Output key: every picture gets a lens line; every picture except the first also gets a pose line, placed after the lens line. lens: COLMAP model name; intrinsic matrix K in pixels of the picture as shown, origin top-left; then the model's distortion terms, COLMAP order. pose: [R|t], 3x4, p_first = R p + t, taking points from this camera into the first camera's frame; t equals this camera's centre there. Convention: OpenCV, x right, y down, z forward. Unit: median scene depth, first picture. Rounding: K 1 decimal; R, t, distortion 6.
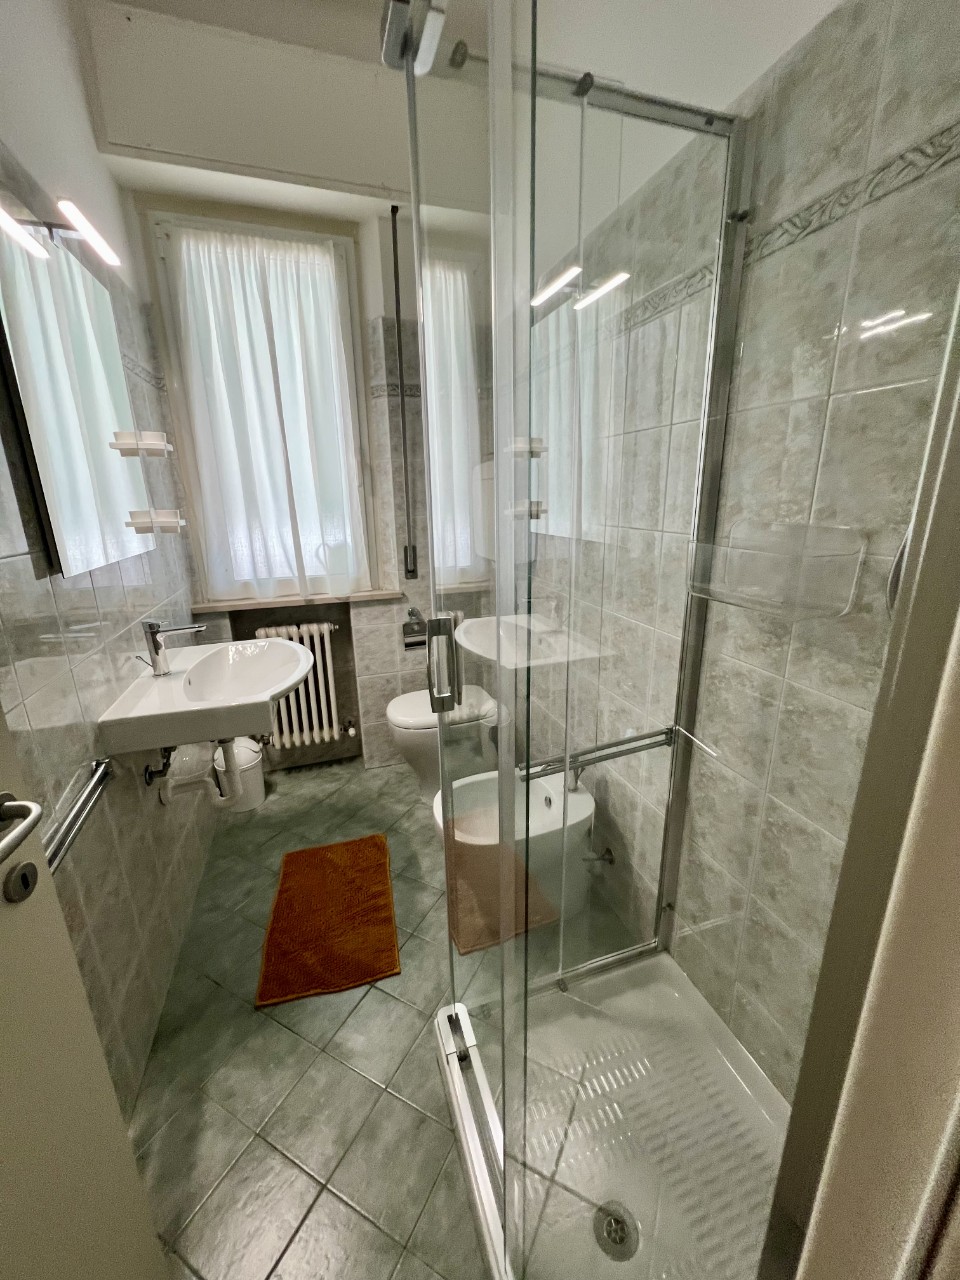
lens RADIAL K [[511.2, 0, 485.0], [0, 511.2, 638.2], [0, 0, 1]] dist [0.000587, 0.000809]
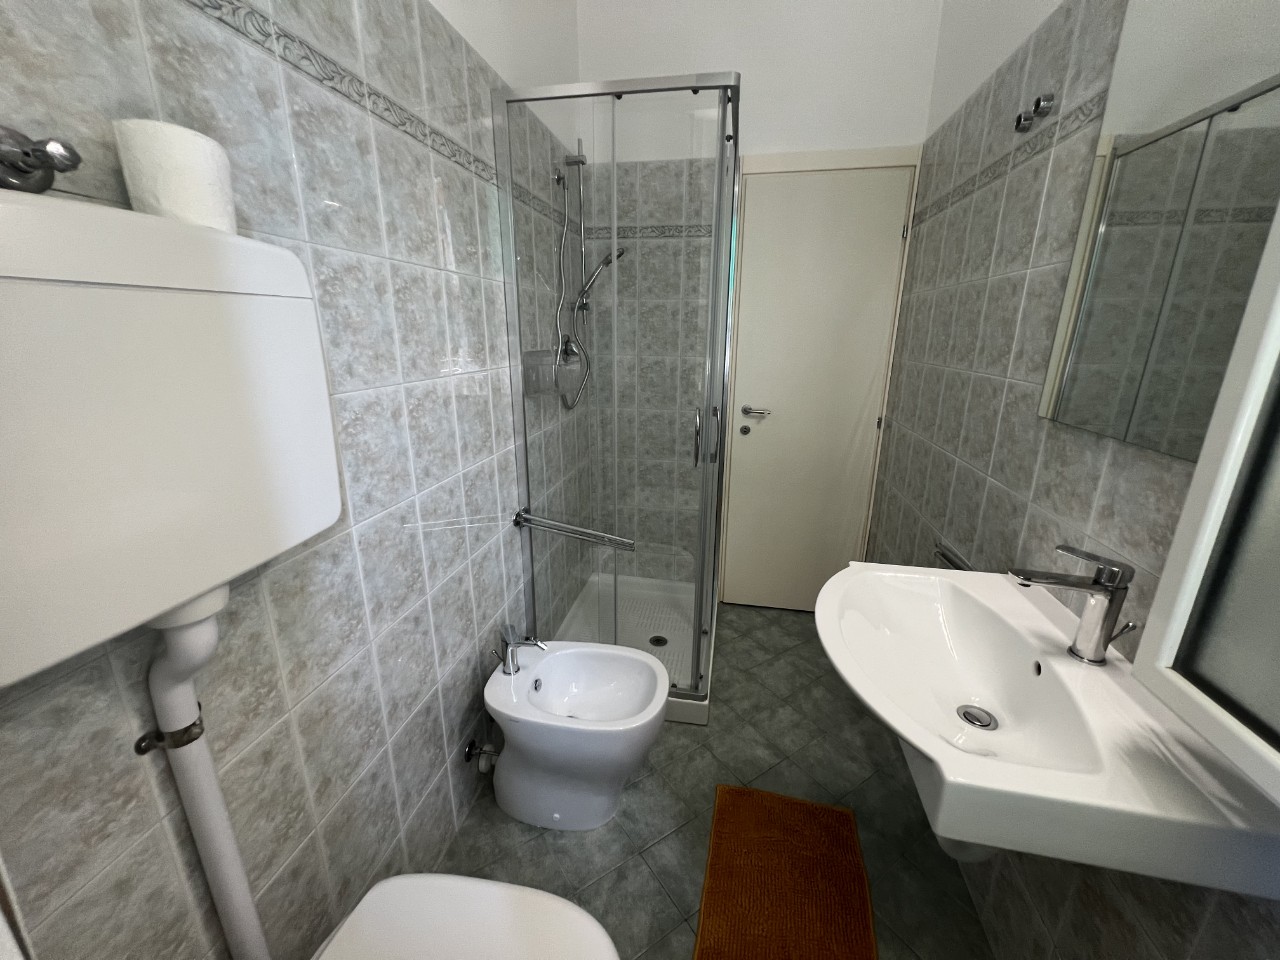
lens RADIAL K [[511.2, 0, 639.7], [0, 511.2, 480.3], [0, 0, 1]] dist [0.000587, 0.000809]
pose [[-0.872299, -0.138960, 0.468812, -0.468124], [0.126695, 0.861795, 0.491180, -0.477964], [-0.472274, 0.487852, -0.734137, 1.665797]]
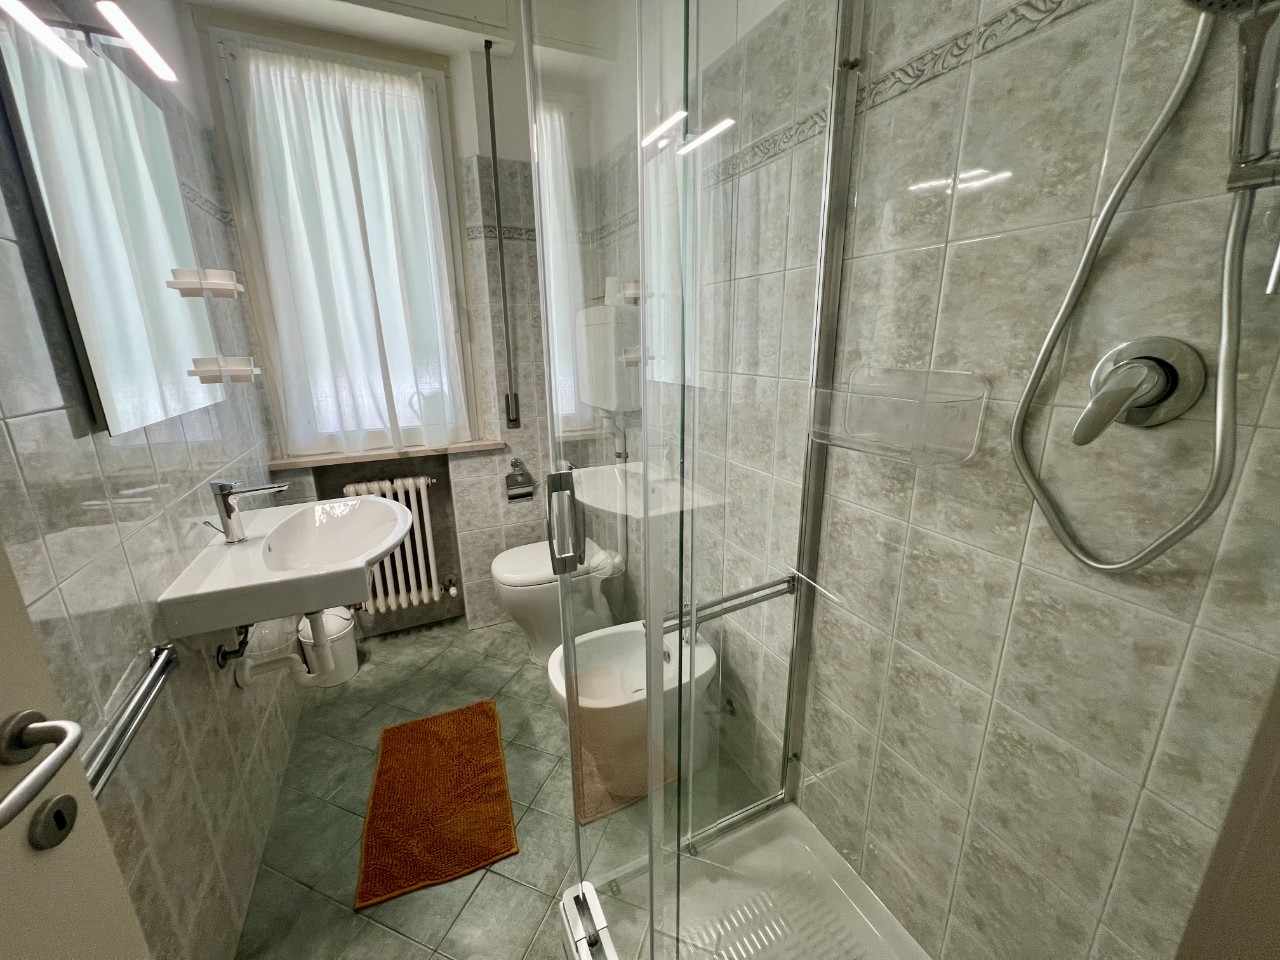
lens RADIAL K [[511.2, 0, 639.4], [0, 511.2, 477.0], [0, 0, 1]] dist [0.000587, 0.000809]
pose [[0.993640, -0.026888, 0.109345, -0.031954], [0.028516, 0.999504, -0.013348, -0.010066], [-0.108932, 0.016381, 0.993914, 0.042806]]
